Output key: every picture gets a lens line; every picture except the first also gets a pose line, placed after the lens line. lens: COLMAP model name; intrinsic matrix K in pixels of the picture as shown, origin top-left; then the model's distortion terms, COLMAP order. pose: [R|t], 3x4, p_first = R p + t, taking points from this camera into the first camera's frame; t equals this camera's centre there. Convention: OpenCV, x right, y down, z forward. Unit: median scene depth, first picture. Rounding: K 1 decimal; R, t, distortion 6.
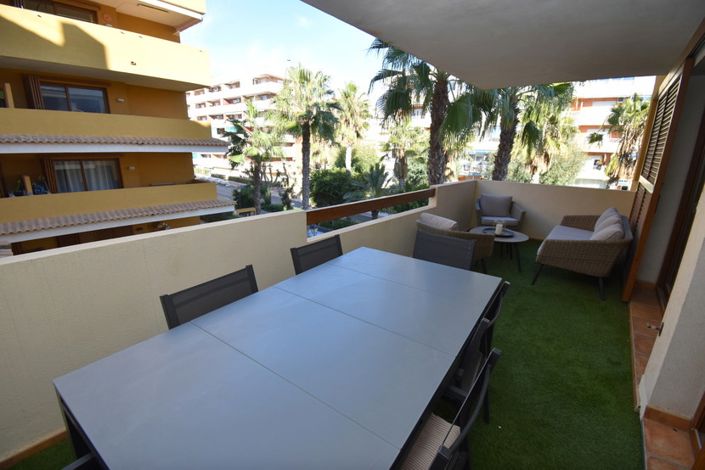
lens RADIAL K [[312.6, 0, 353.6], [0, 312.6, 234.3], [0, 0, 1]] dist [0.001937, 0.000068]
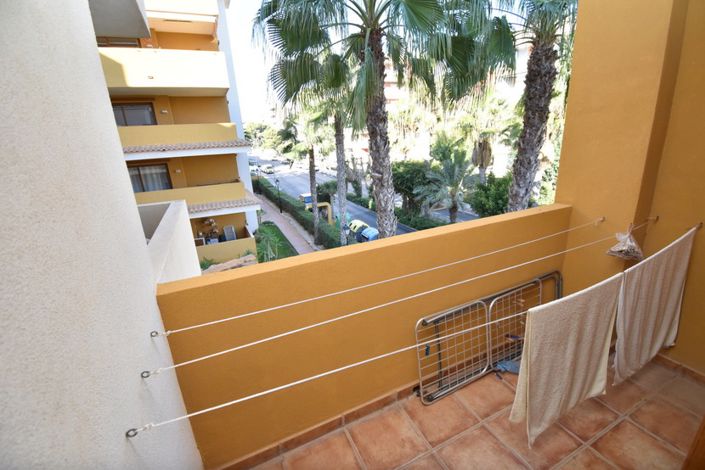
lens RADIAL K [[312.6, 0, 351.2], [0, 312.6, 233.9], [0, 0, 1]] dist [0.001937, 0.000068]
pose [[0.894756, 0.059169, -0.442618, 0.369327], [-0.041813, 0.997929, 0.048876, -0.066036], [0.444593, -0.025225, 0.895377, 0.255780]]
